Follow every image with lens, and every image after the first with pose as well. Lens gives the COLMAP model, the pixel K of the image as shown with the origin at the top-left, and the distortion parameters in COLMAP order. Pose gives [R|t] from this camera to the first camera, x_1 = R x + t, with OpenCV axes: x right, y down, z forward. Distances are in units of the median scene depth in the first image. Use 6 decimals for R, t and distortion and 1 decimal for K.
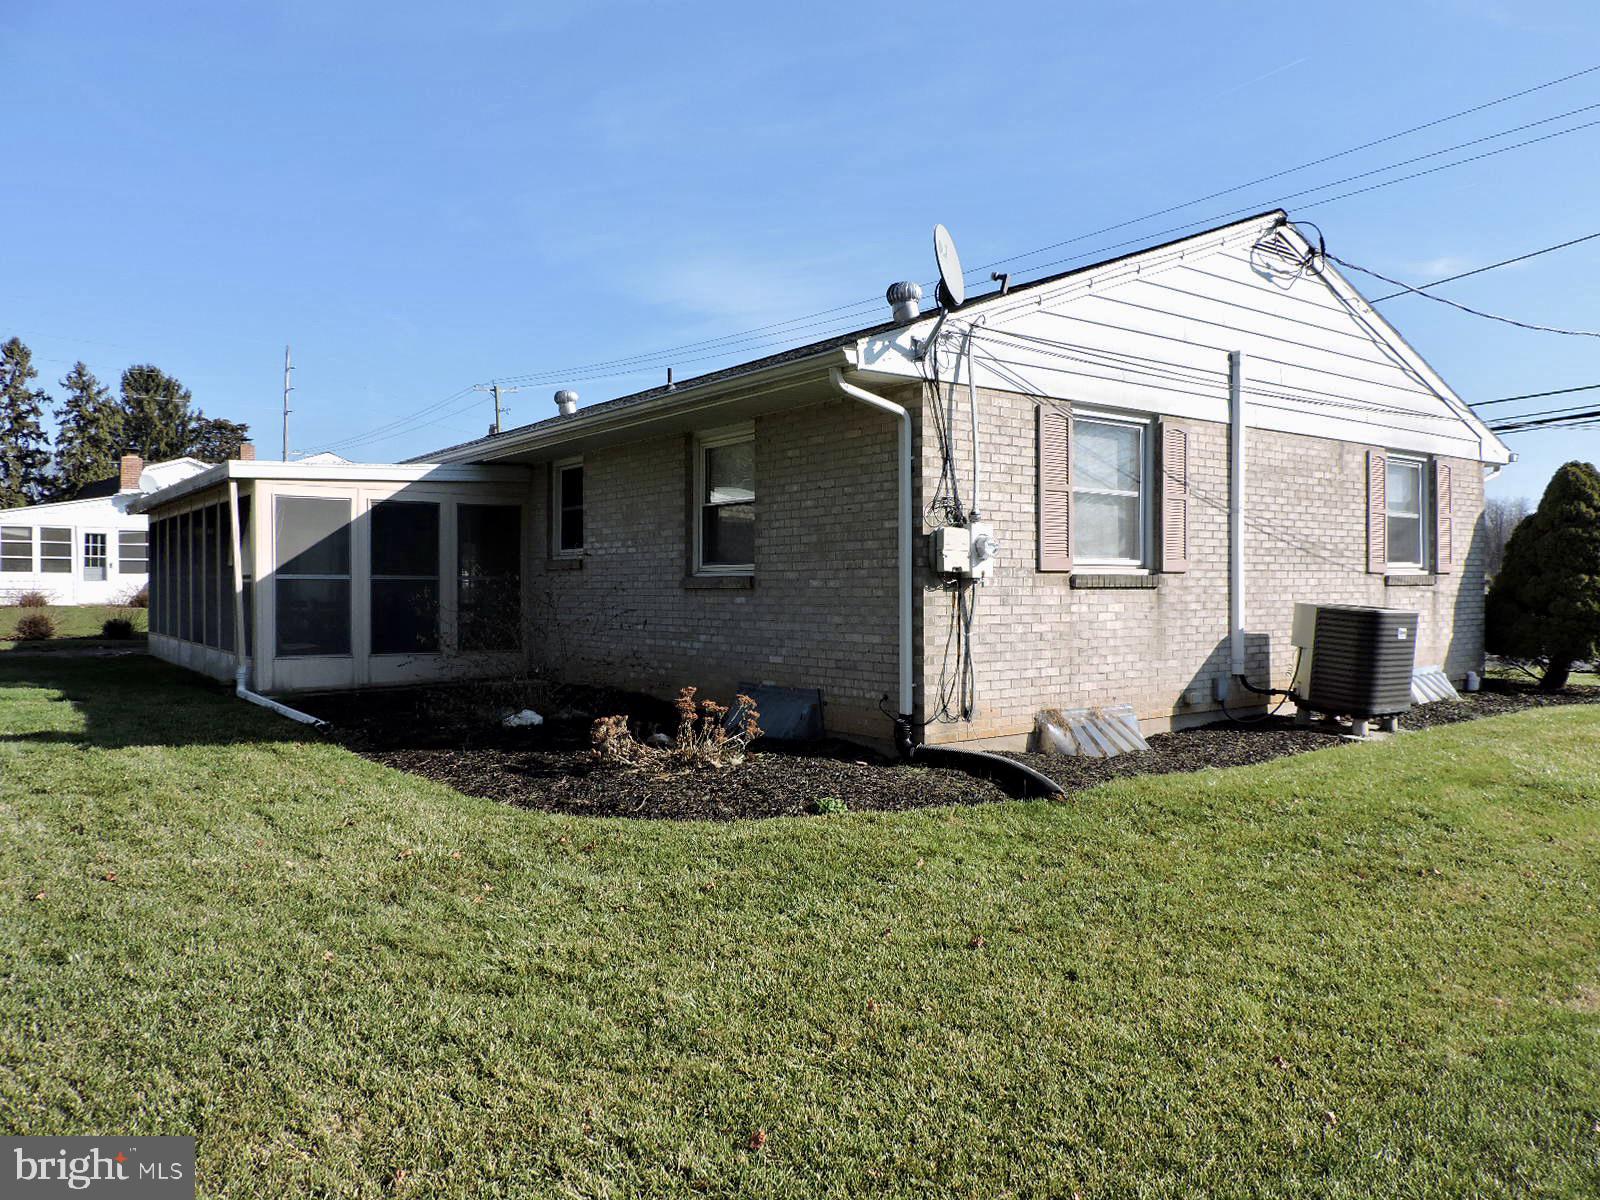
lens RADIAL K [[1141.3, 0, 805.2], [0, 1141.3, 580.0], [0, 0, 1]] dist [-0.011832, -0.001707]
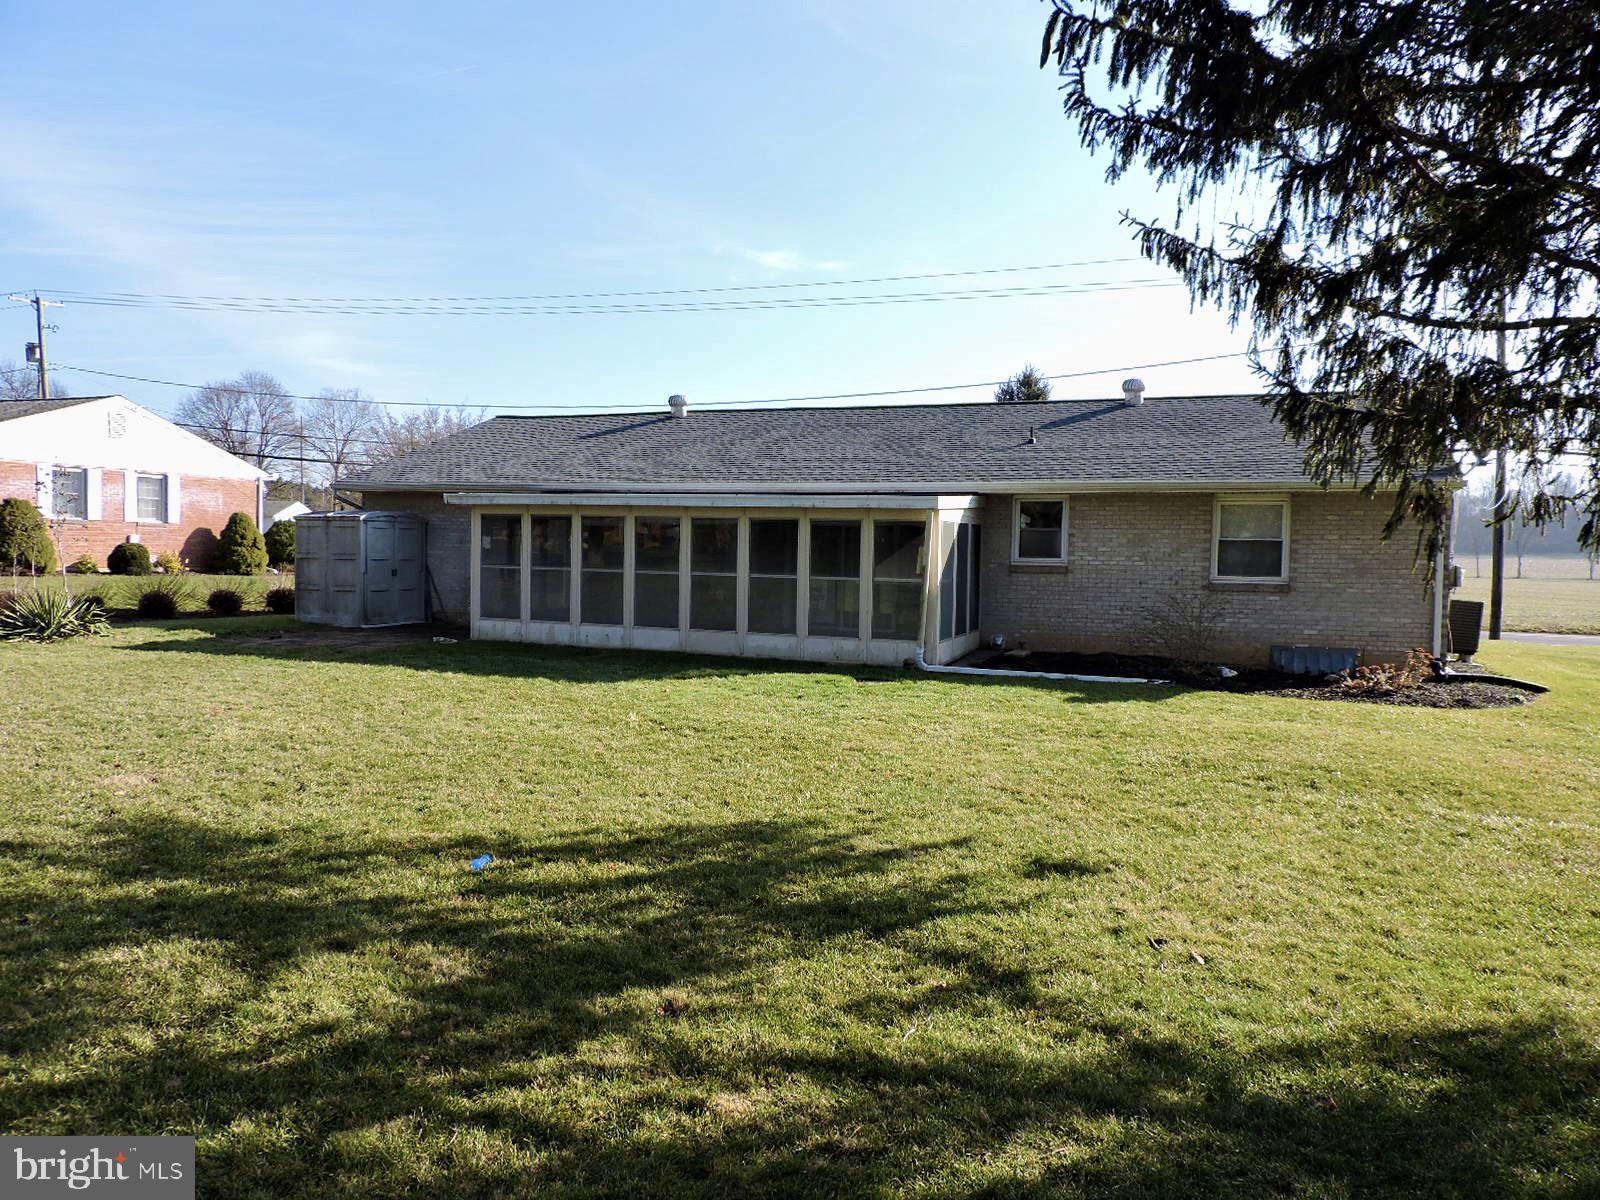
lens RADIAL K [[1141.3, 0, 805.2], [0, 1141.3, 580.0], [0, 0, 1]] dist [-0.011832, -0.001707]
pose [[0.834092, -0.012085, 0.551493, -1.675868], [-0.014381, 0.998944, 0.043641, -0.078421], [-0.551438, -0.044332, 0.833037, -0.042255]]
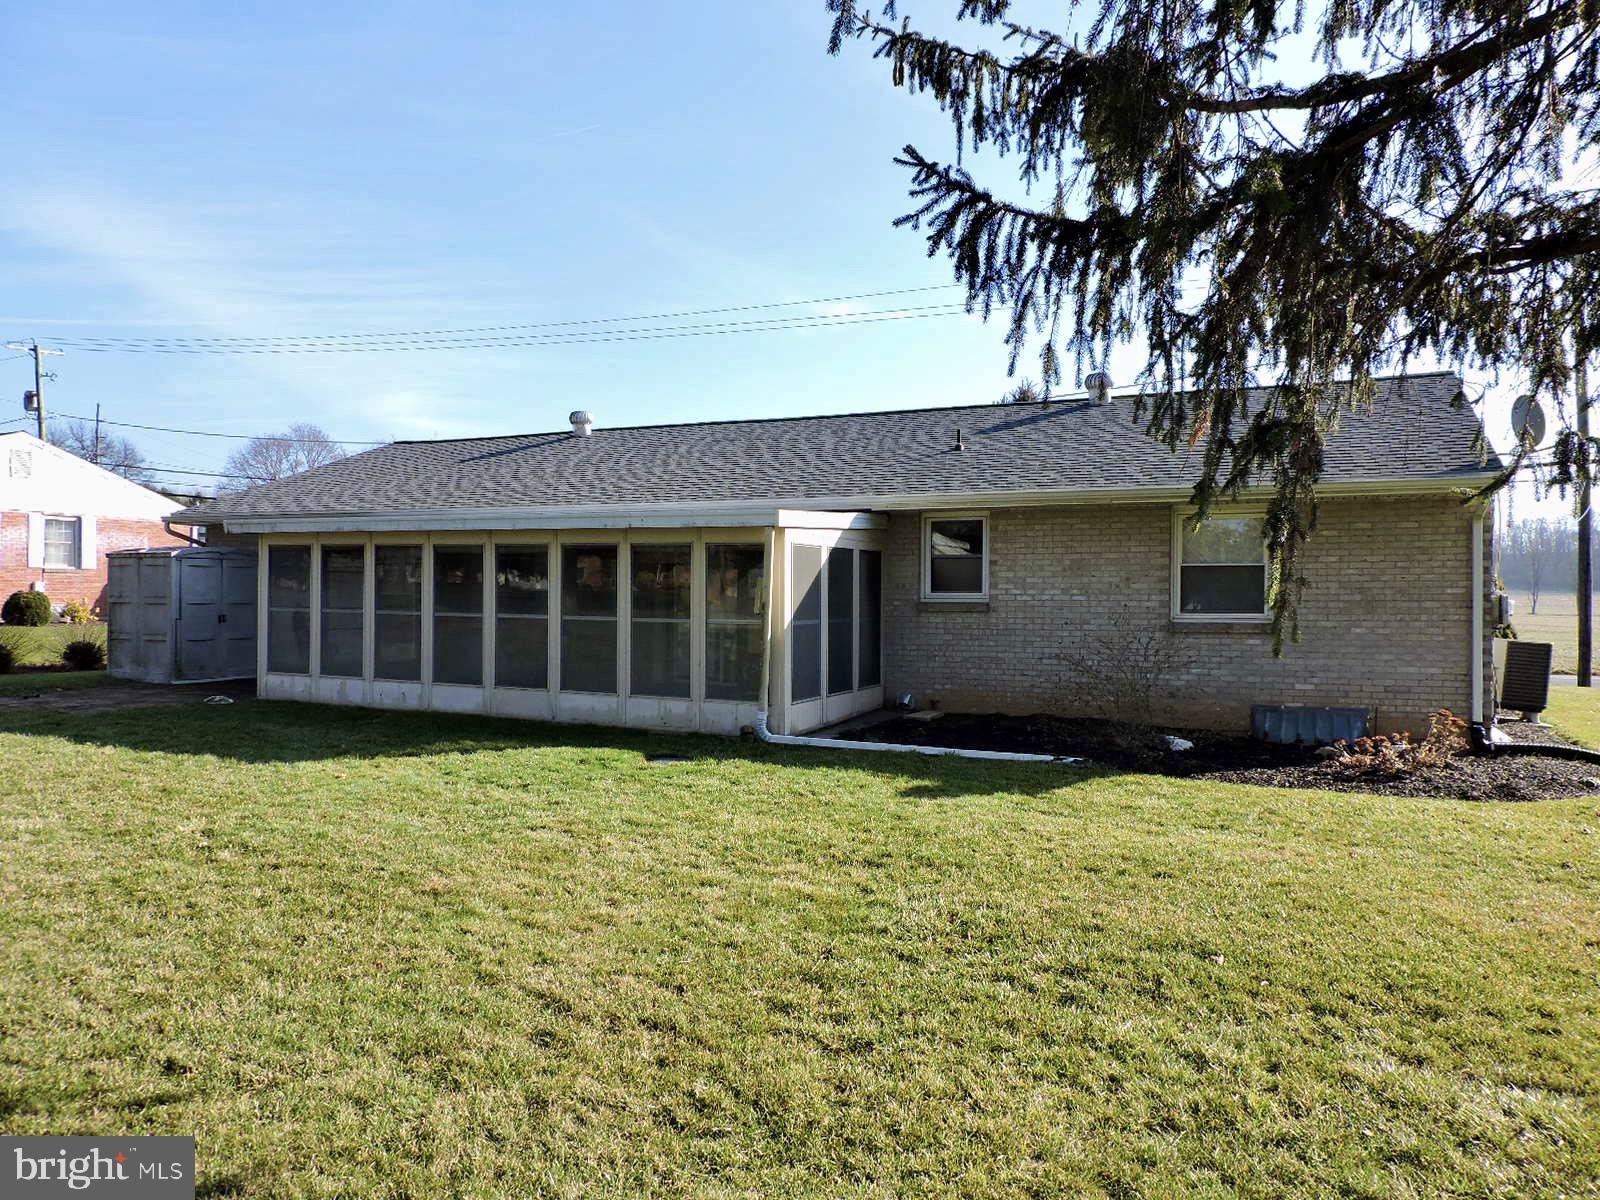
lens RADIAL K [[1127.9, 0, 804.9], [0, 1127.9, 575.9], [0, 0, 1]] dist [-0.021902, 0.003048]
pose [[0.871468, 0.003197, 0.490441, -1.182887], [-0.003115, 0.999995, -0.000983, -0.056887], [-0.490442, -0.000671, 0.871474, 0.147419]]
